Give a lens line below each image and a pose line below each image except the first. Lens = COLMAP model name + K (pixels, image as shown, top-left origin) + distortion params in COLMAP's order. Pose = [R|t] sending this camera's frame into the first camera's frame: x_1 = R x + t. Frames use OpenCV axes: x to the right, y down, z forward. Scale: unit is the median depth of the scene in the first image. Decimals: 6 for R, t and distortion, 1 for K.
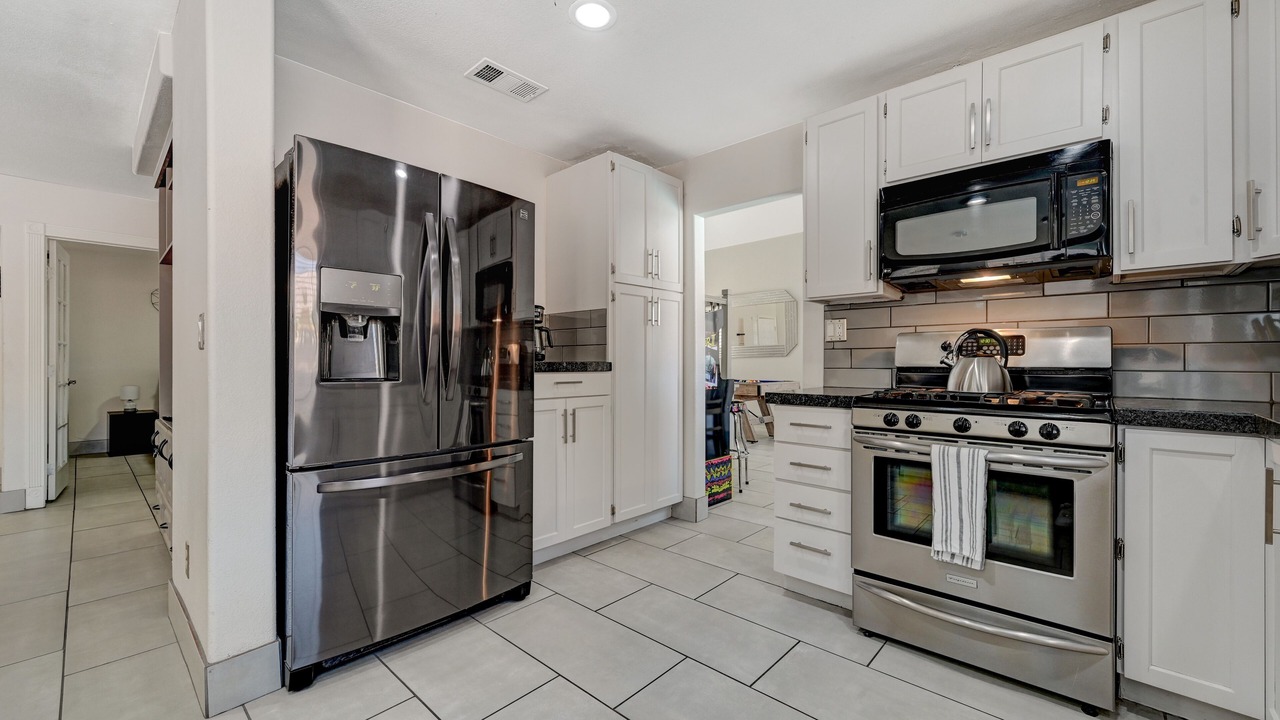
lens RADIAL K [[504.7, 0, 642.6], [0, 504.7, 365.8], [0, 0, 1]] dist [-0.002155, -0.000469]
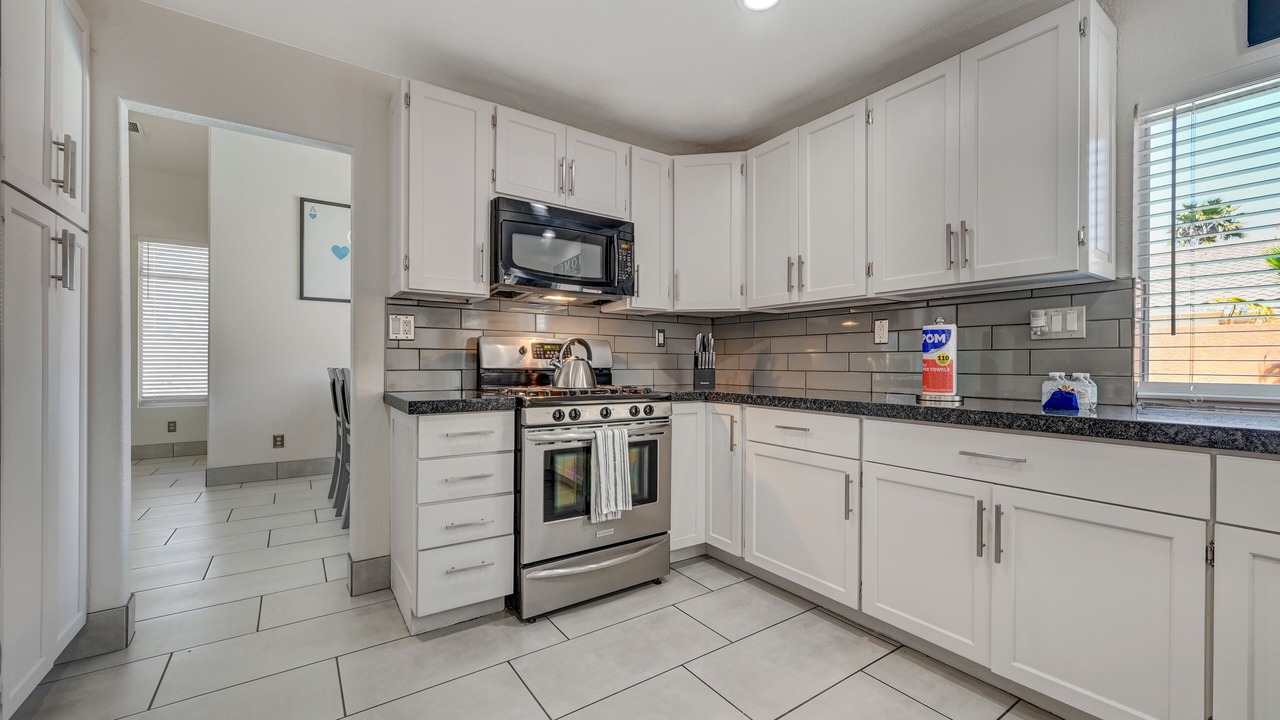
lens RADIAL K [[504.7, 0, 648.5], [0, 504.7, 367.9], [0, 0, 1]] dist [-0.002155, -0.000469]
pose [[0.222870, -0.008042, 0.974815, -0.482954], [0.002870, 0.999967, 0.007593, -0.006240], [-0.974844, 0.001105, 0.222885, 0.477580]]
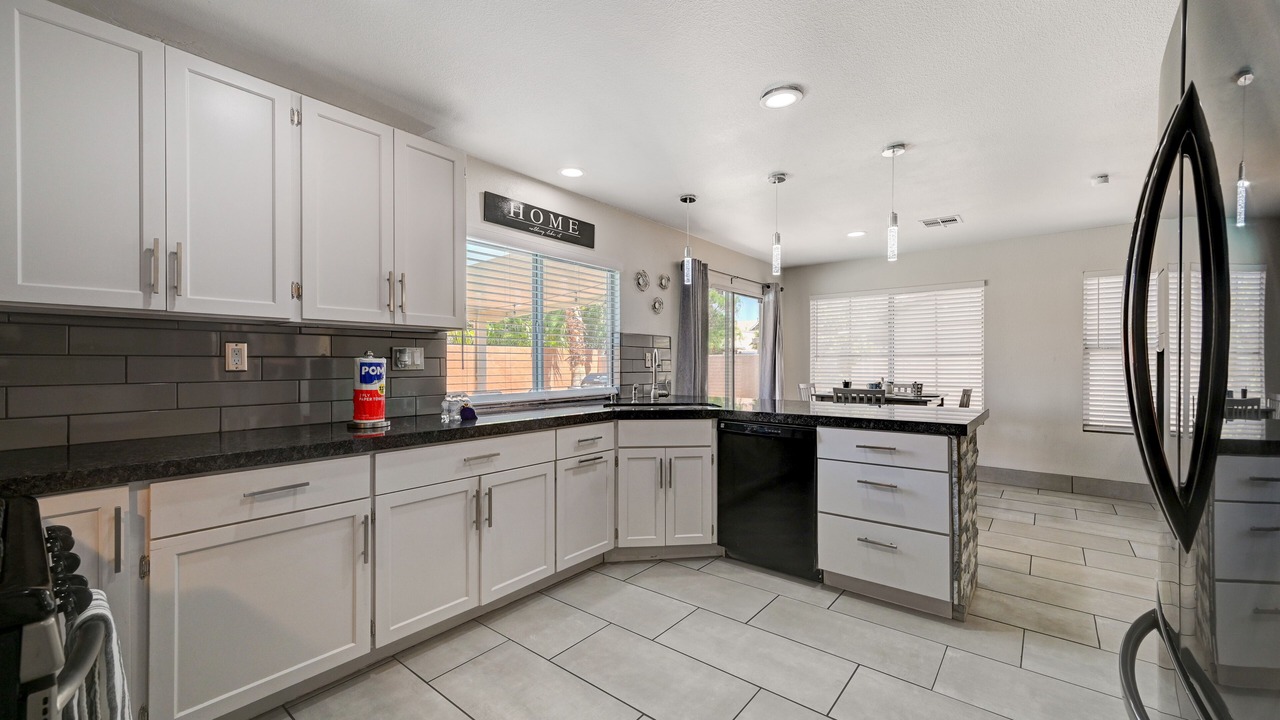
lens RADIAL K [[504.7, 0, 642.7], [0, 504.7, 361.3], [0, 0, 1]] dist [-0.002155, -0.000469]
pose [[-0.998656, -0.000253, -0.051823, 0.054008], [-0.000412, 0.999995, 0.003058, -0.075082], [0.051822, 0.003075, -0.998652, 1.224468]]
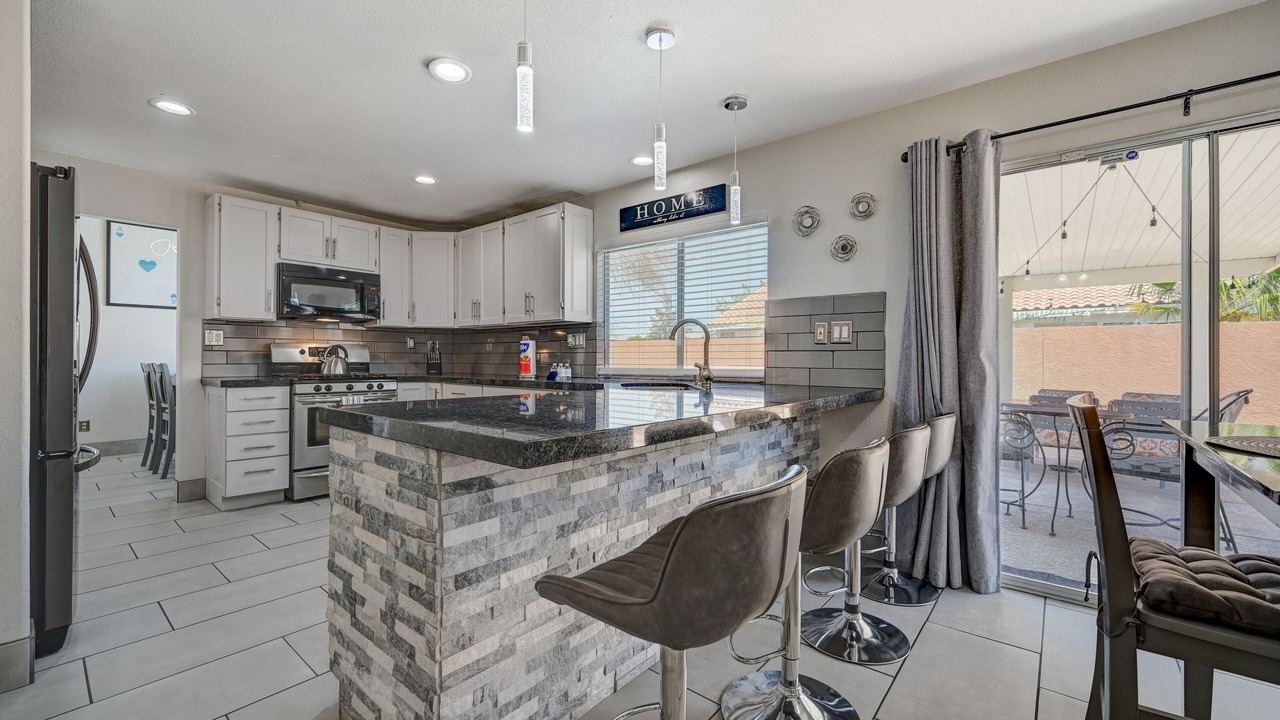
lens RADIAL K [[504.7, 0, 647.4], [0, 504.7, 360.8], [0, 0, 1]] dist [-0.002155, -0.000469]
pose [[-0.046139, -0.003903, 0.998927, -1.395476], [0.003935, 0.999984, 0.004089, -0.007267], [-0.998927, 0.004120, -0.046123, -0.211724]]
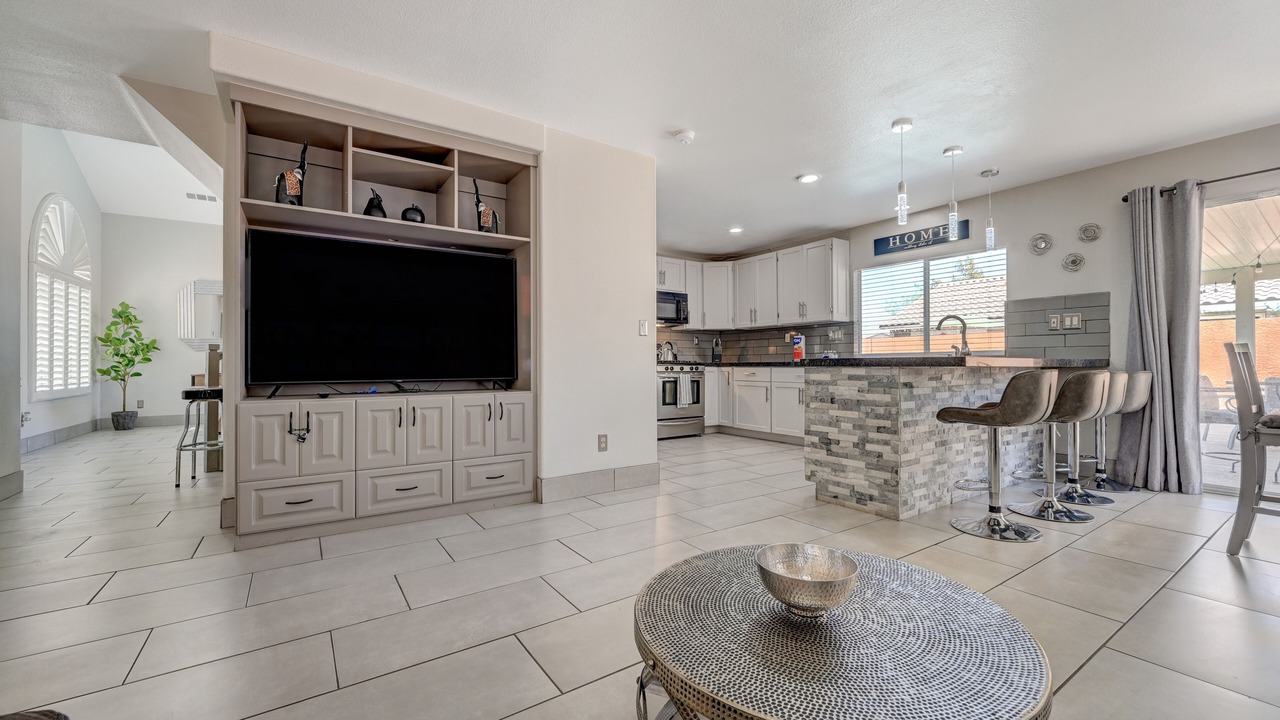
lens RADIAL K [[504.7, 0, 645.4], [0, 504.7, 362.7], [0, 0, 1]] dist [-0.002155, -0.000469]
pose [[0.233723, 0.004585, 0.972292, -2.299126], [0.009652, 0.999929, -0.007035, 0.078416], [-0.972255, 0.011029, 0.233662, 0.330326]]
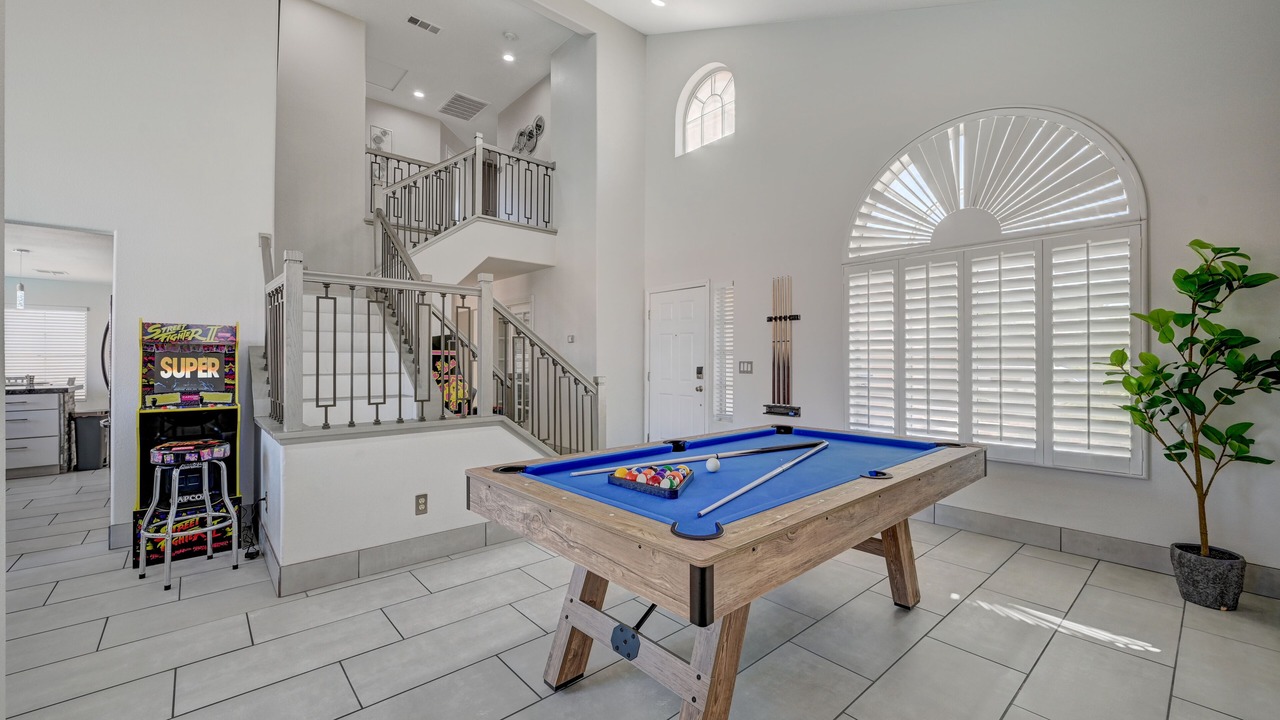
lens RADIAL K [[504.7, 0, 642.8], [0, 504.7, 358.3], [0, 0, 1]] dist [-0.002155, -0.000469]
pose [[-0.107322, -0.002071, -0.994222, 1.503154], [-0.006762, 0.999976, -0.001354, -0.103123], [0.994201, 0.006577, -0.107334, 3.316009]]
